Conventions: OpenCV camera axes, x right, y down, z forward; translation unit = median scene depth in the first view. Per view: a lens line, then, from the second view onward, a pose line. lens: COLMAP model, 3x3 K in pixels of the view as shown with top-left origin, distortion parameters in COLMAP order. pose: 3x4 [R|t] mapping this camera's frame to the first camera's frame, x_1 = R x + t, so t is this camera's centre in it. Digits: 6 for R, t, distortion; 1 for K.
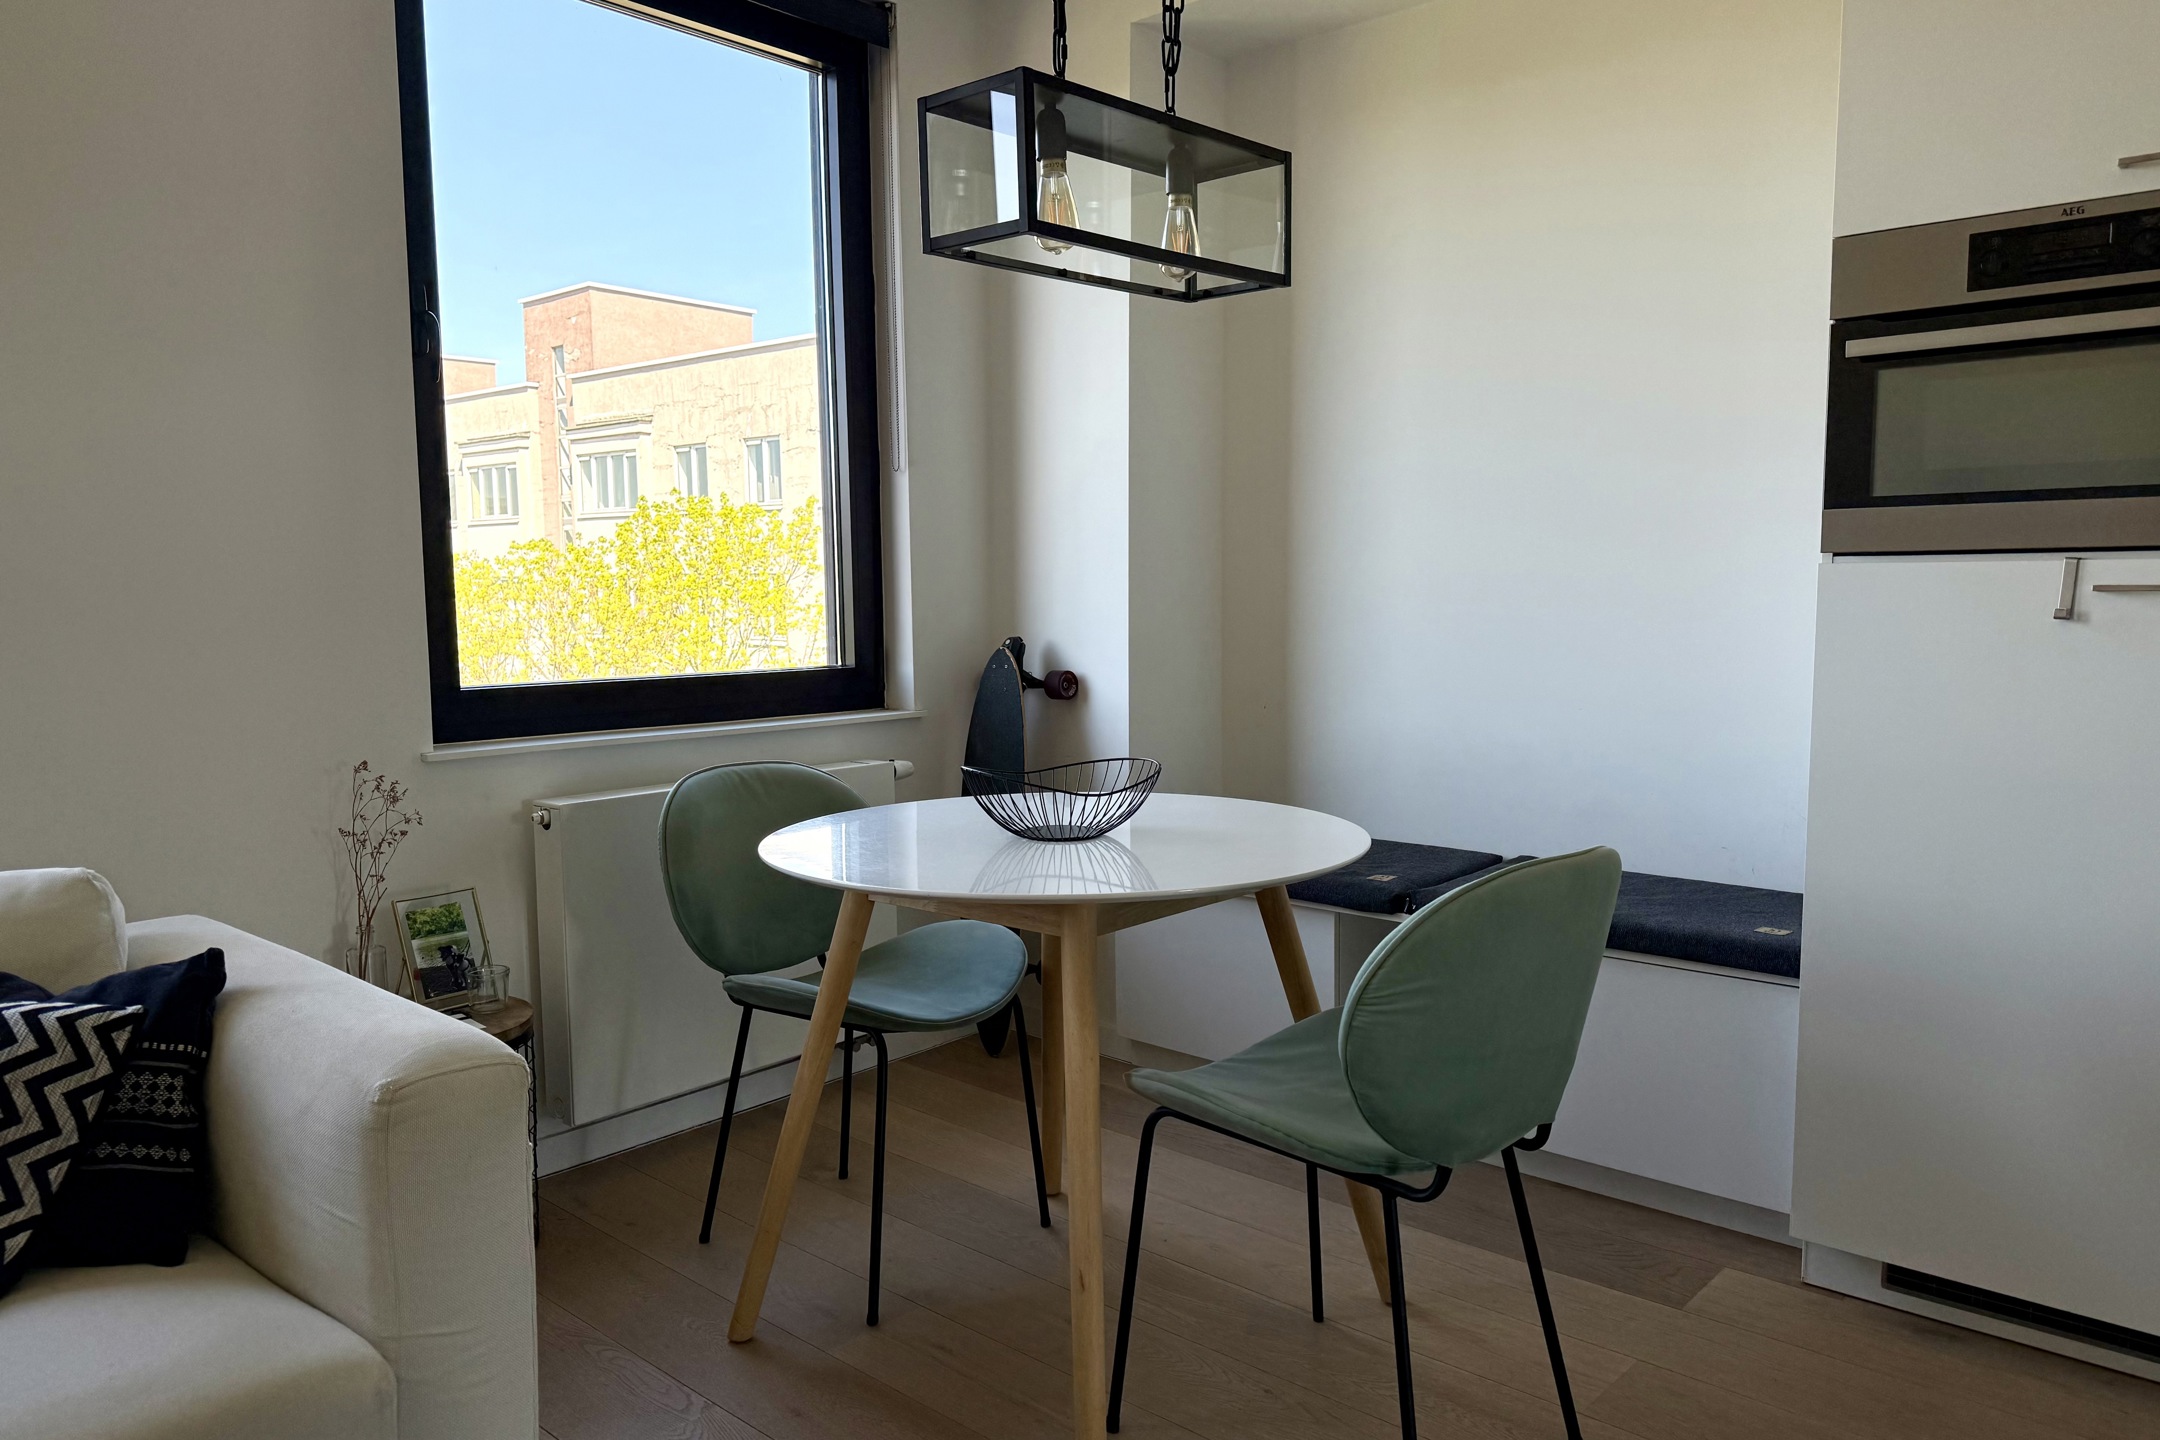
lens RADIAL K [[1498.1, 0, 1084.6], [0, 1498.1, 761.0], [0, 0, 1]] dist [-0.006471, -0.003620]
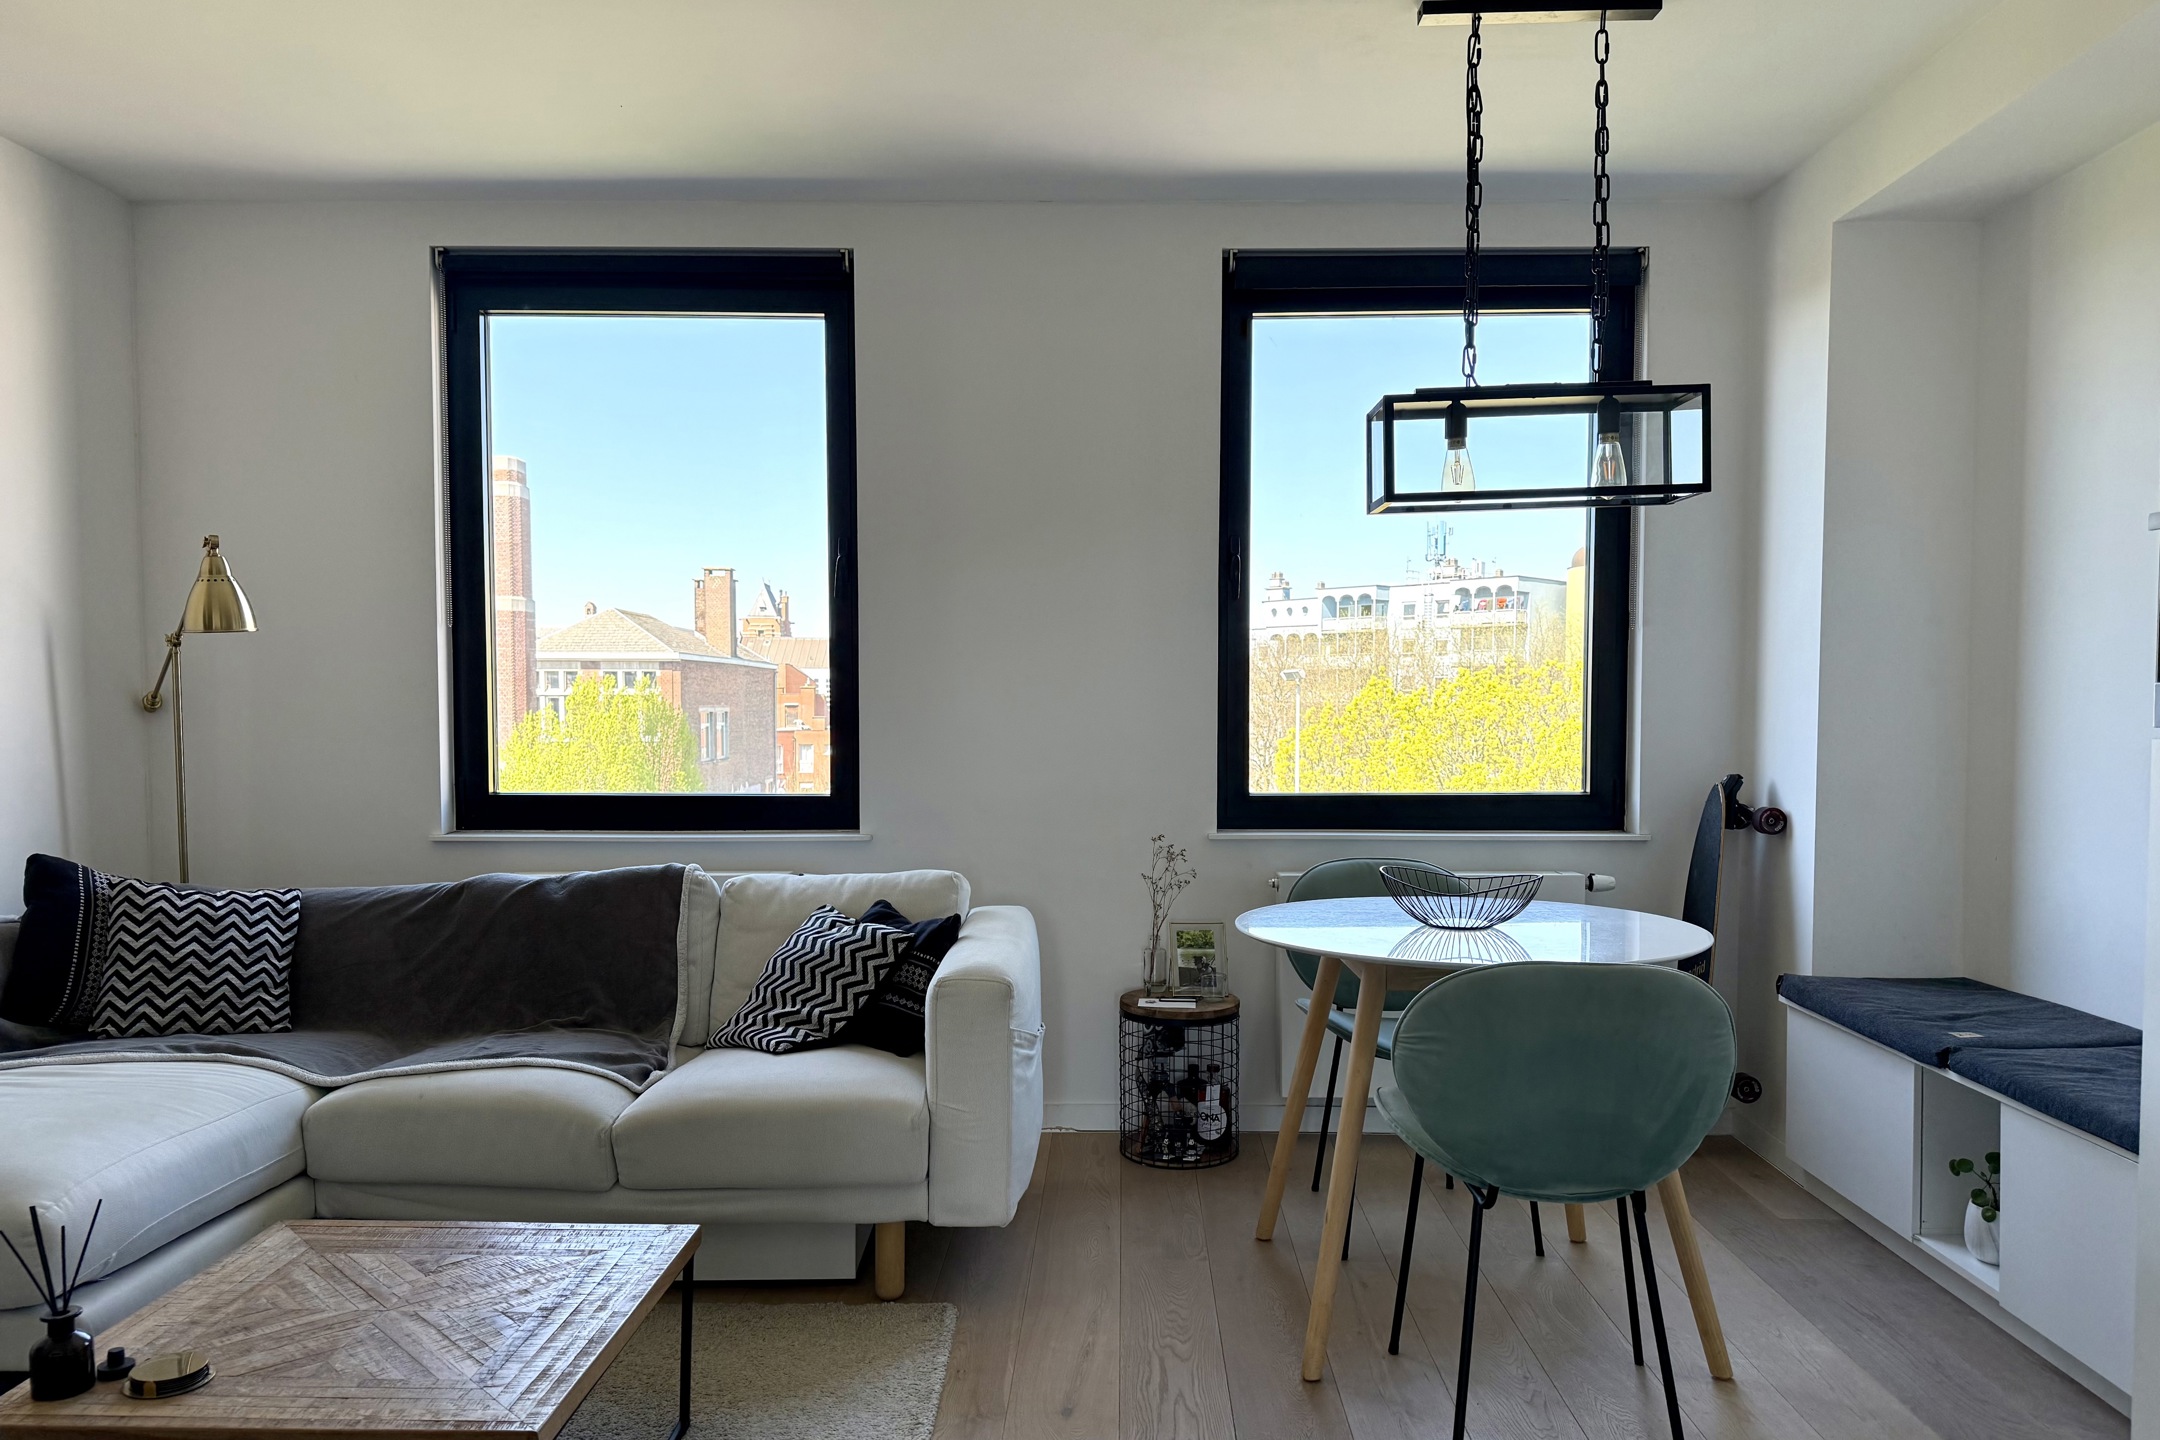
lens RADIAL K [[1470.9, 0, 1077.1], [0, 1470.9, 757.2], [0, 0, 1]] dist [0.100941, -0.128867]
pose [[0.640428, 0.030900, -0.767396, 0.891113], [-0.088669, 0.995484, -0.033914, -0.027631], [0.762882, 0.089764, 0.640276, -0.146724]]
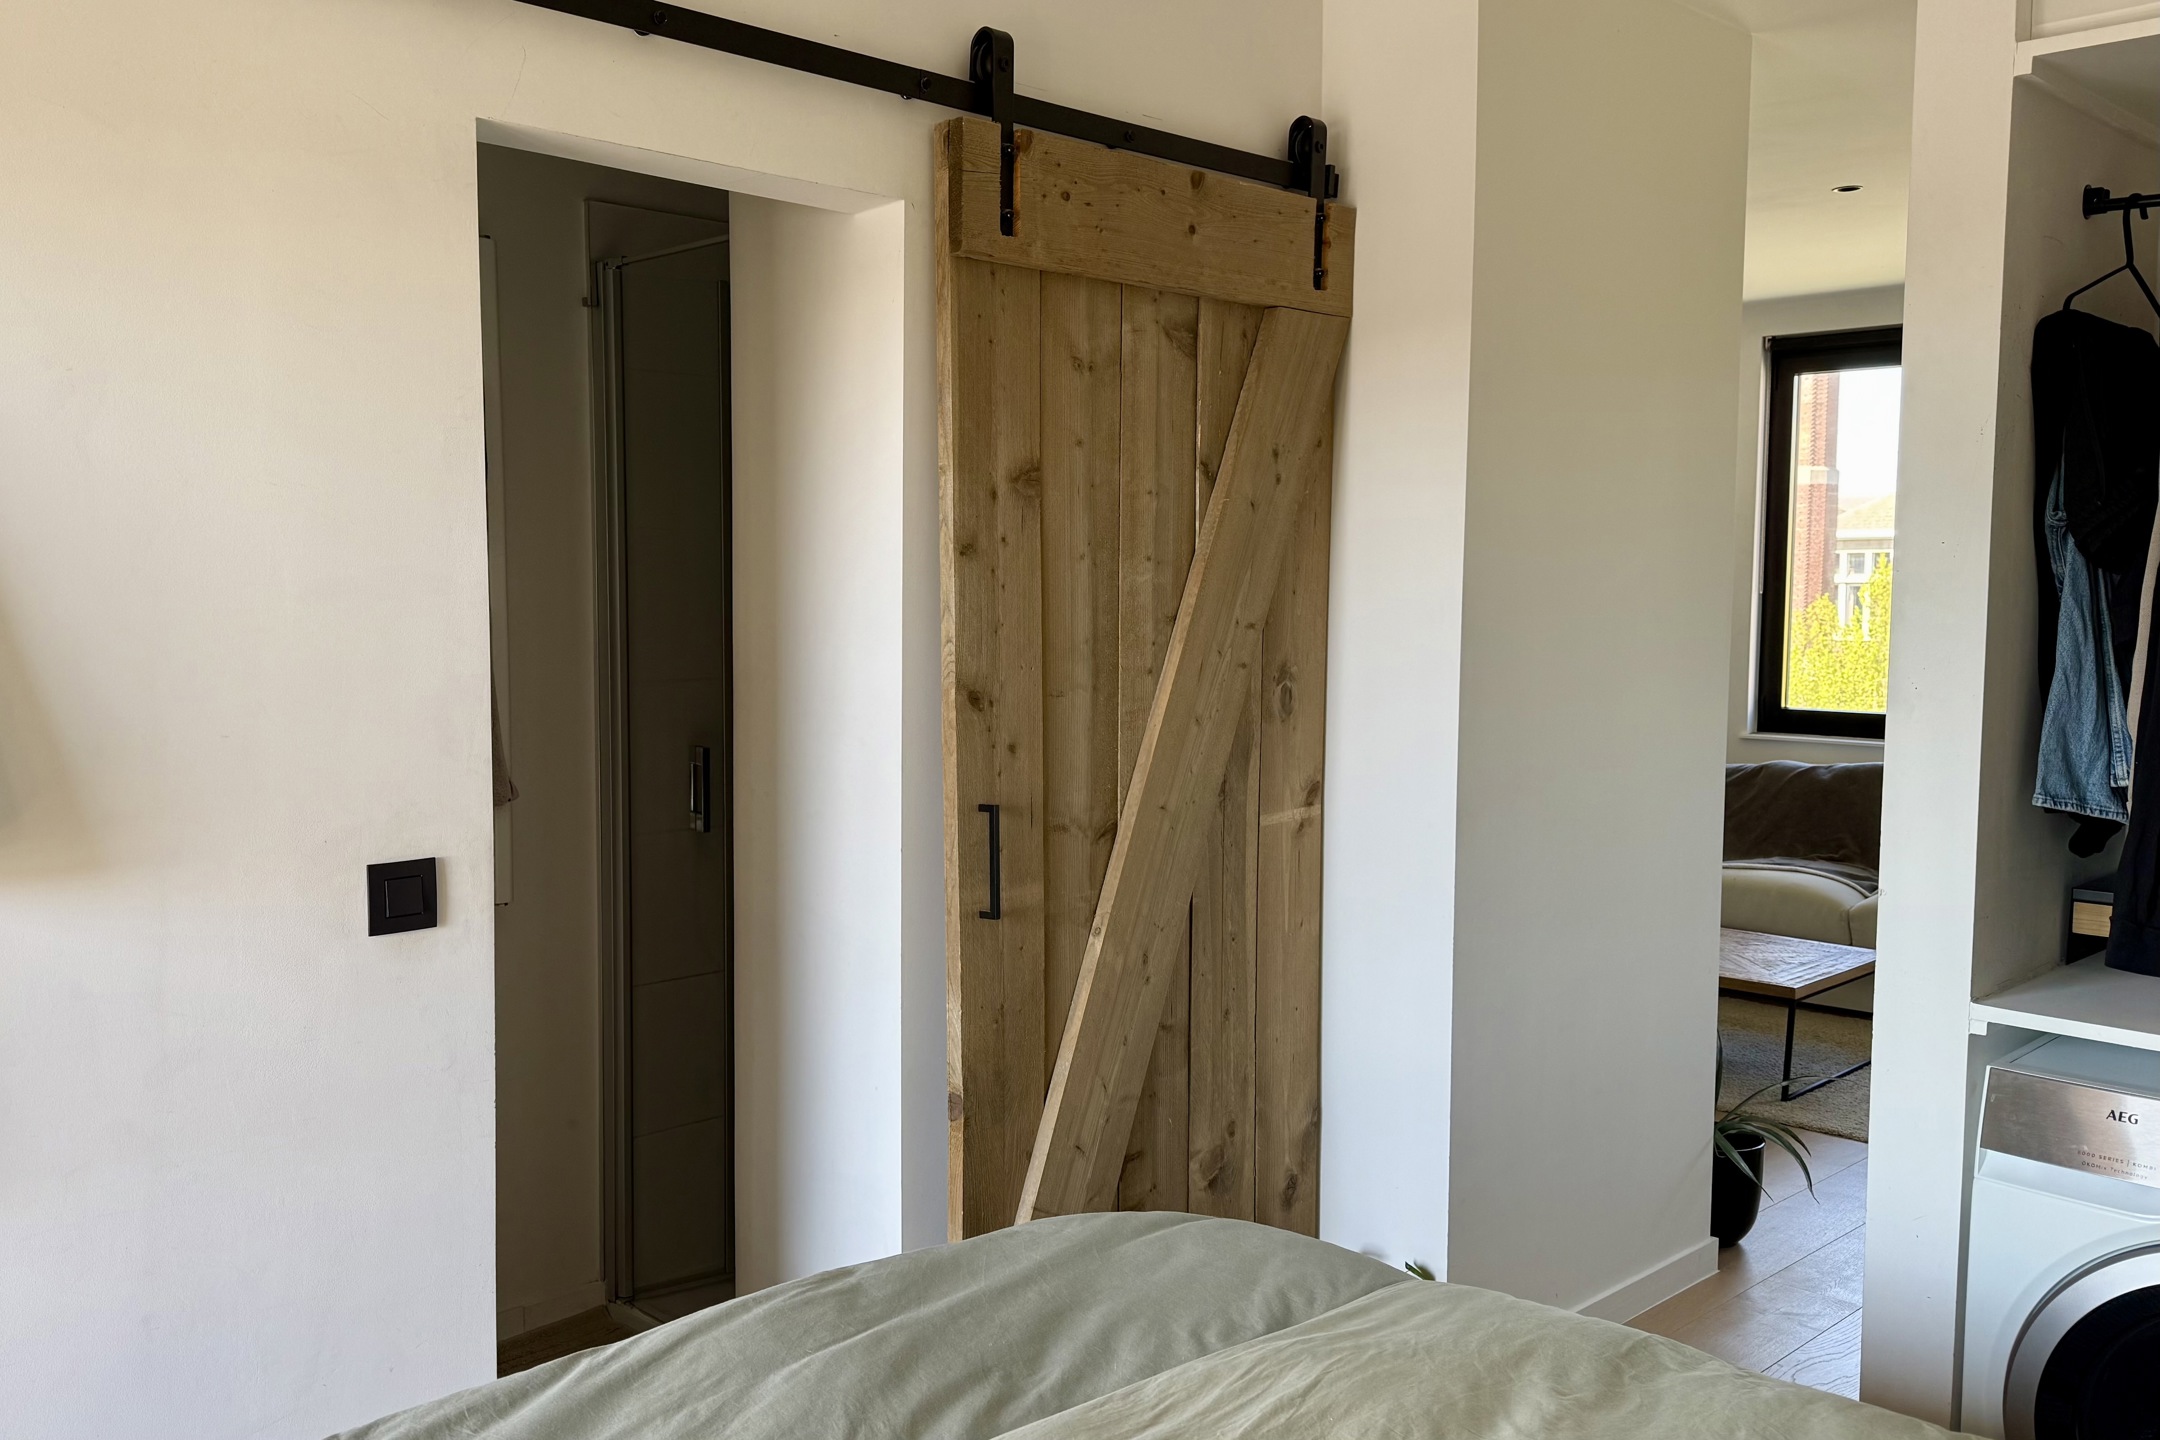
lens RADIAL K [[1564.7, 0, 1080.0], [0, 1564.7, 720.0], [0, 0, 1]] dist [0.061004, -0.000994]
pose [[-0.096128, 0.075177, -0.992526, 2.171041], [-0.114273, 0.989717, 0.086032, -0.067063], [0.988788, 0.121689, -0.086549, -0.587829]]
